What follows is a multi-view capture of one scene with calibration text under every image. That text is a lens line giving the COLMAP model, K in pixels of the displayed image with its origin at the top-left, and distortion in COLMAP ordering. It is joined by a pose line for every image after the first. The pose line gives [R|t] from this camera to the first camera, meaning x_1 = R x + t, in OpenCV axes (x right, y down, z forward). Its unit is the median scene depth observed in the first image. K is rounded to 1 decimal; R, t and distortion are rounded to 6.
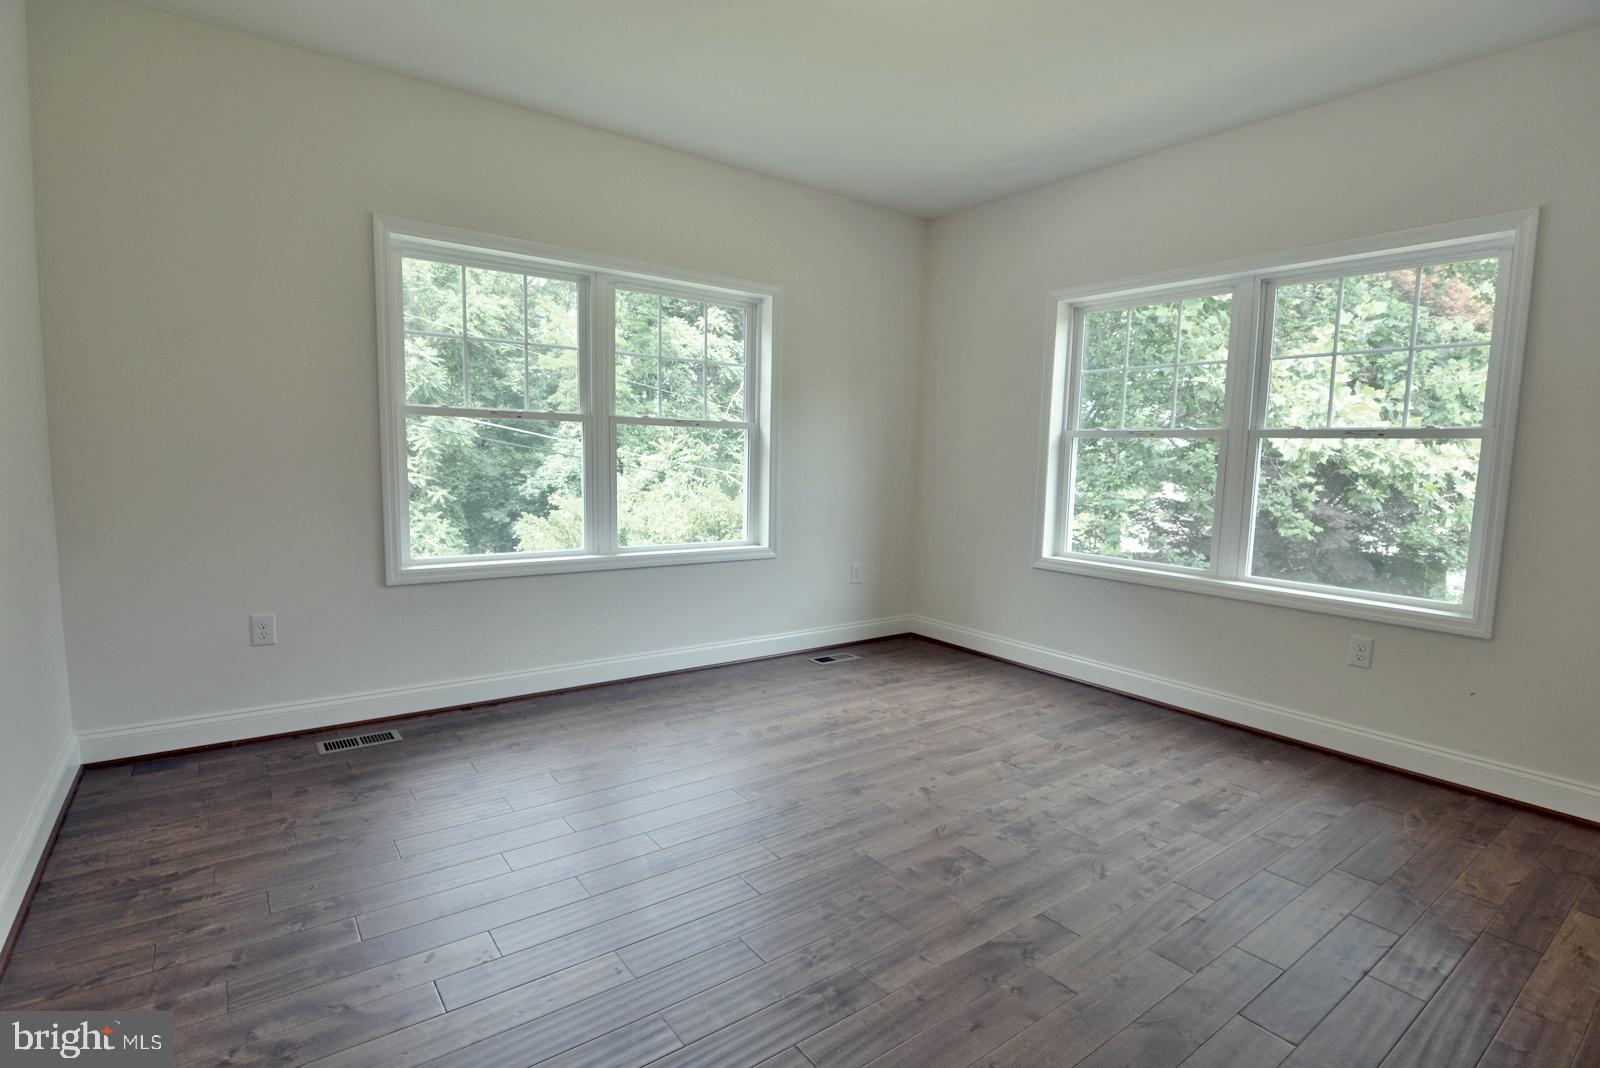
lens RADIAL K [[777.4, 0, 808.7], [0, 777.4, 539.3], [0, 0, 1]] dist [-0.009589, -0.007826]
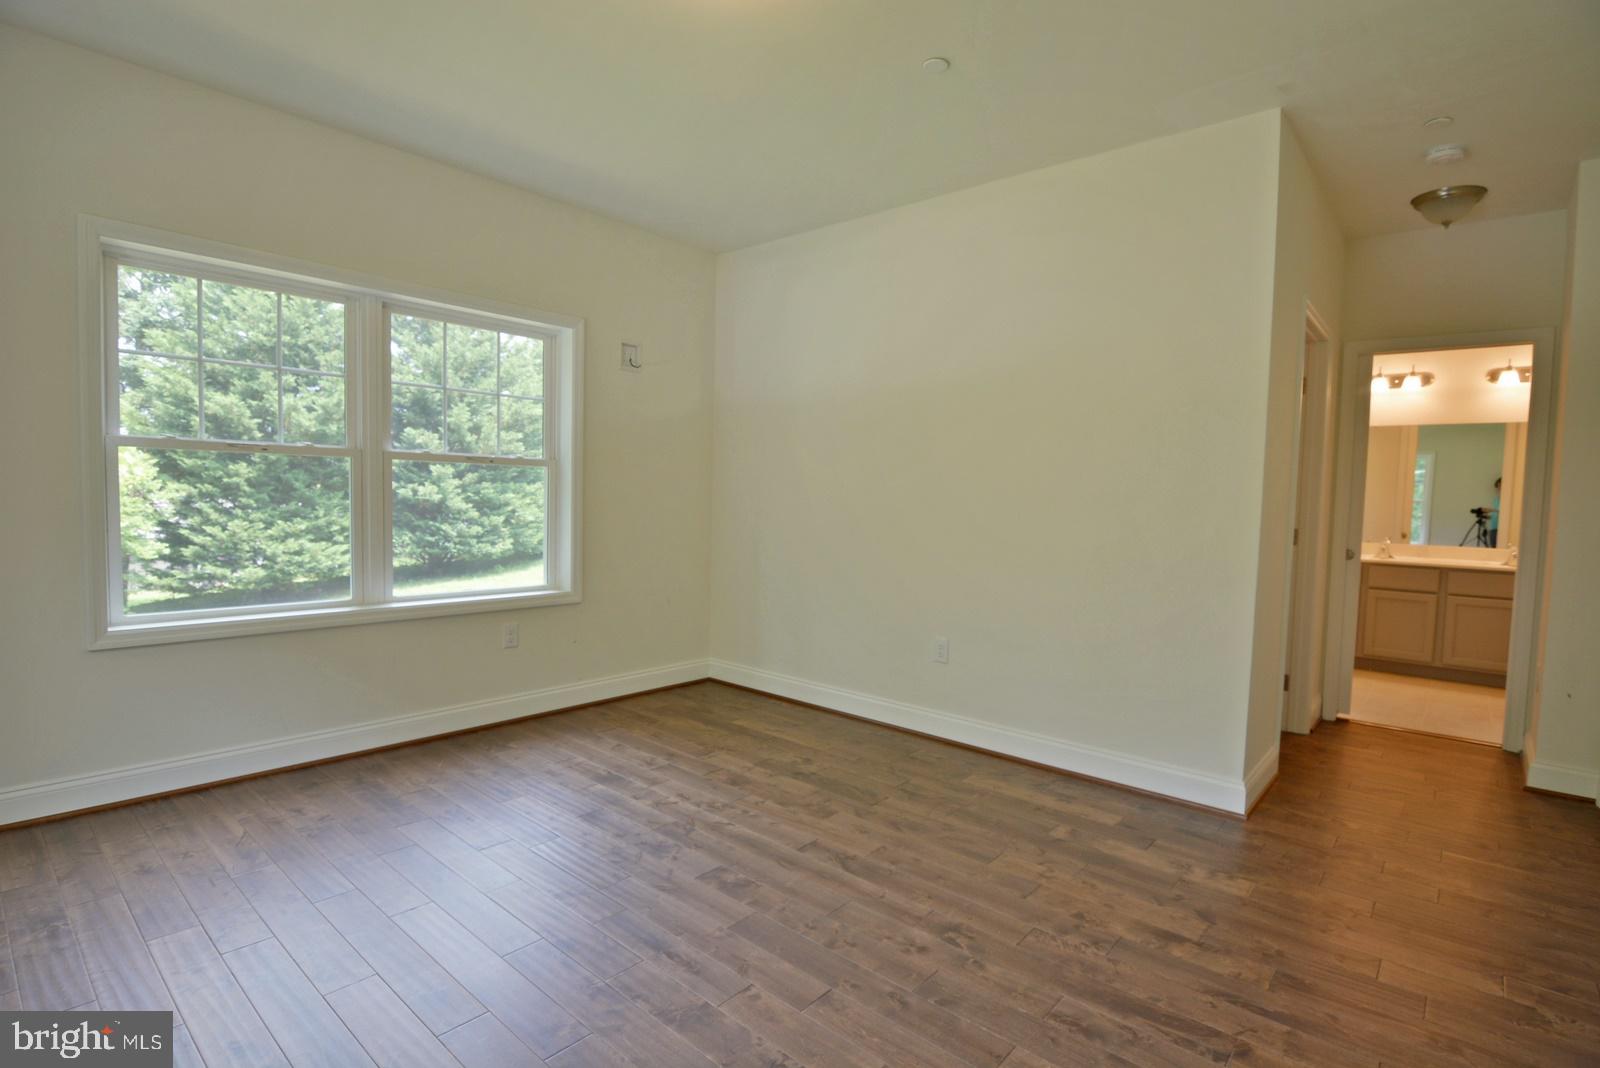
lens RADIAL K [[777.4, 0, 797.1], [0, 777.4, 535.0], [0, 0, 1]] dist [-0.009589, -0.007826]
pose [[-0.213690, -0.077170, 0.973849, -0.693685], [0.072698, 0.992855, 0.094628, -0.117510], [-0.974193, 0.091018, -0.206553, 0.927886]]
